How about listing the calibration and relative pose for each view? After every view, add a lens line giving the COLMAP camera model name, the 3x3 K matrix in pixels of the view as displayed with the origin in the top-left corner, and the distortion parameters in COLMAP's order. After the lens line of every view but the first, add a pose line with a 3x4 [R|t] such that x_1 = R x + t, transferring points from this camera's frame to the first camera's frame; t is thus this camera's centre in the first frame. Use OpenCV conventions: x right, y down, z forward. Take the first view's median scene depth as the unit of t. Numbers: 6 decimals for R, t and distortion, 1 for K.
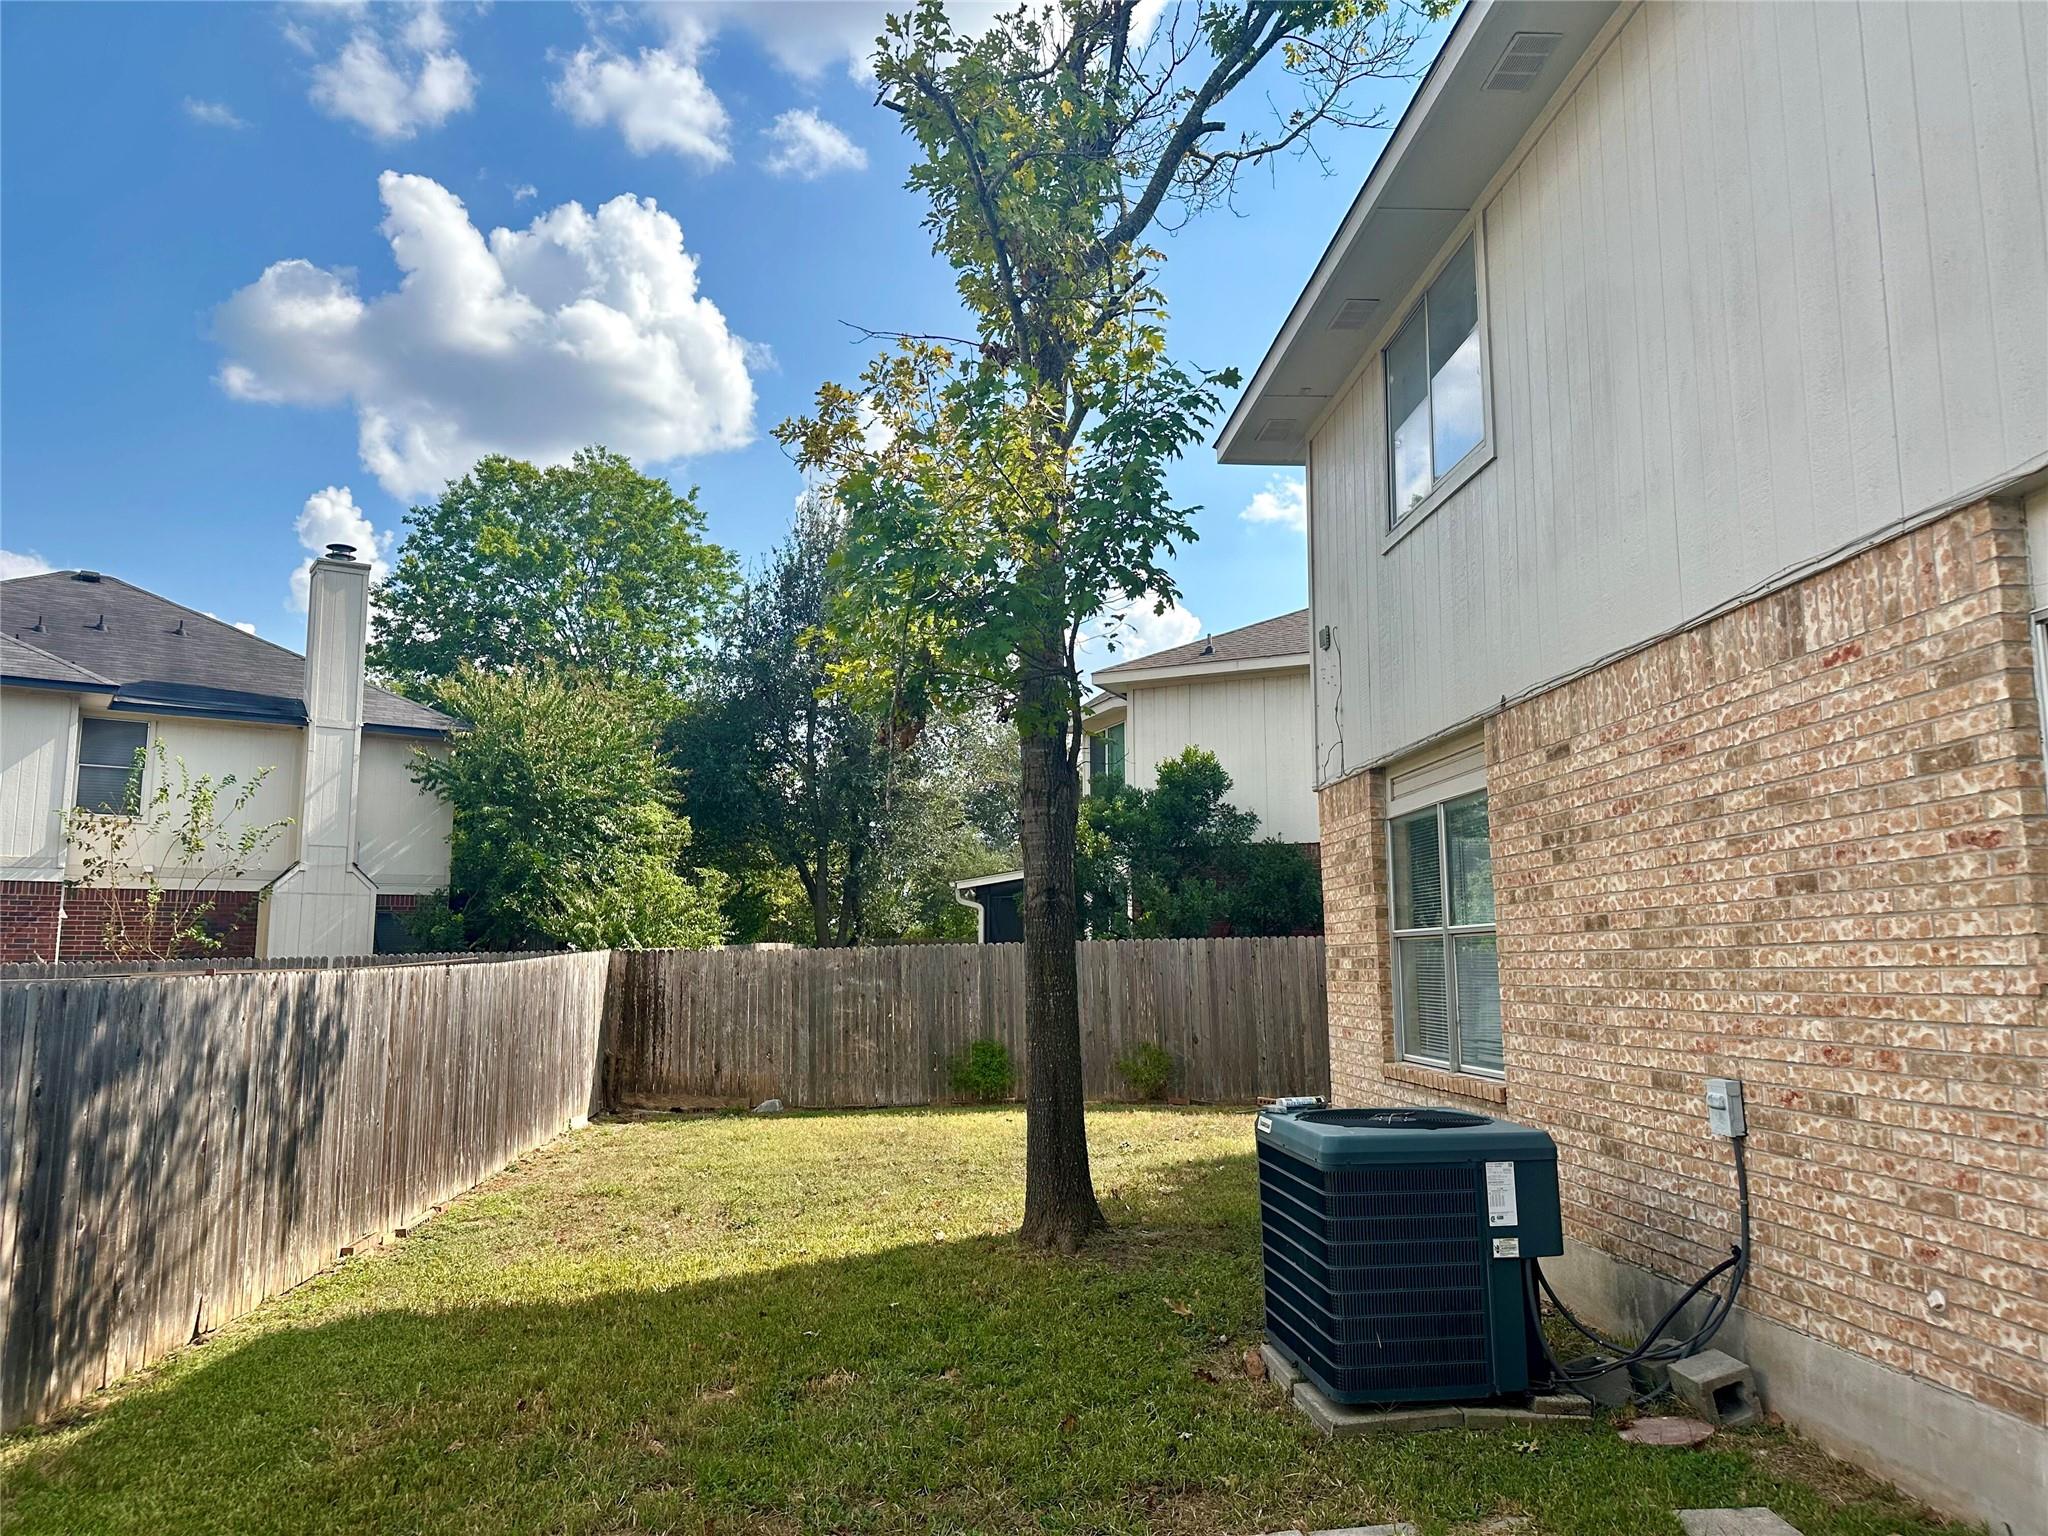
lens RADIAL K [[1515.0, 0, 1024.0], [0, 1515.0, 768.0], [0, 0, 1]] dist [-0.102571, 0.002786]
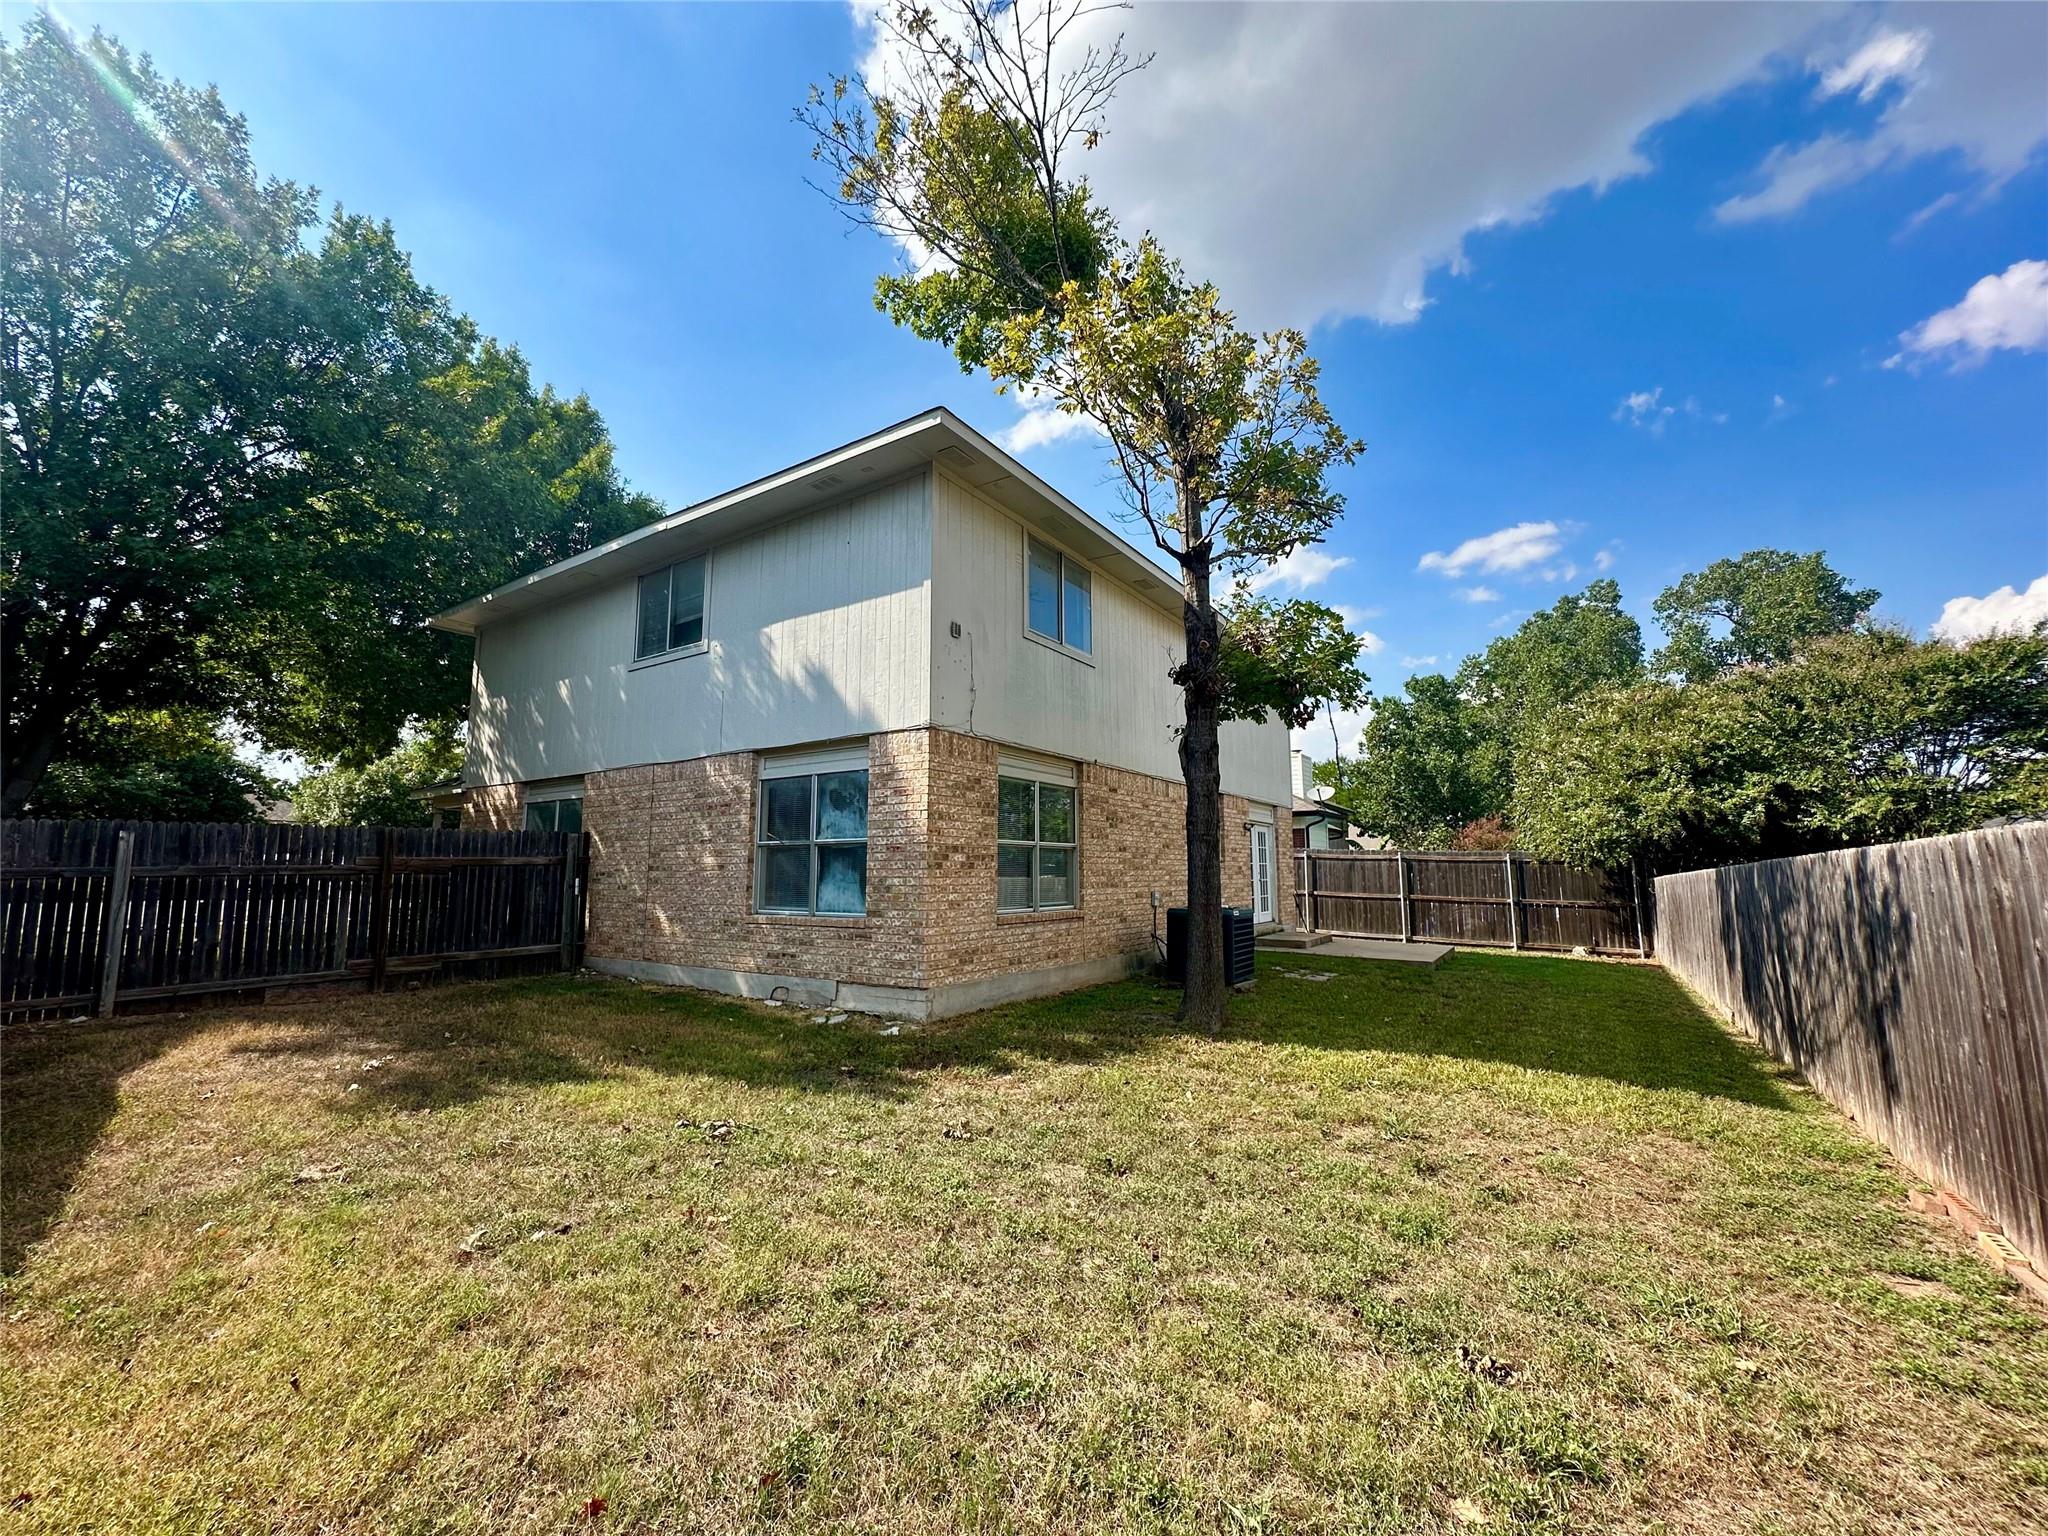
lens RADIAL K [[814.9, 0, 1024.0], [0, 814.9, 768.0], [0, 0, 1]] dist [0.000127, 0.000157]
pose [[-0.790410, 0.088005, 0.606224, -0.166111], [-0.074216, 0.968579, -0.237373, 0.117130], [-0.608066, -0.232614, -0.759043, 0.798957]]
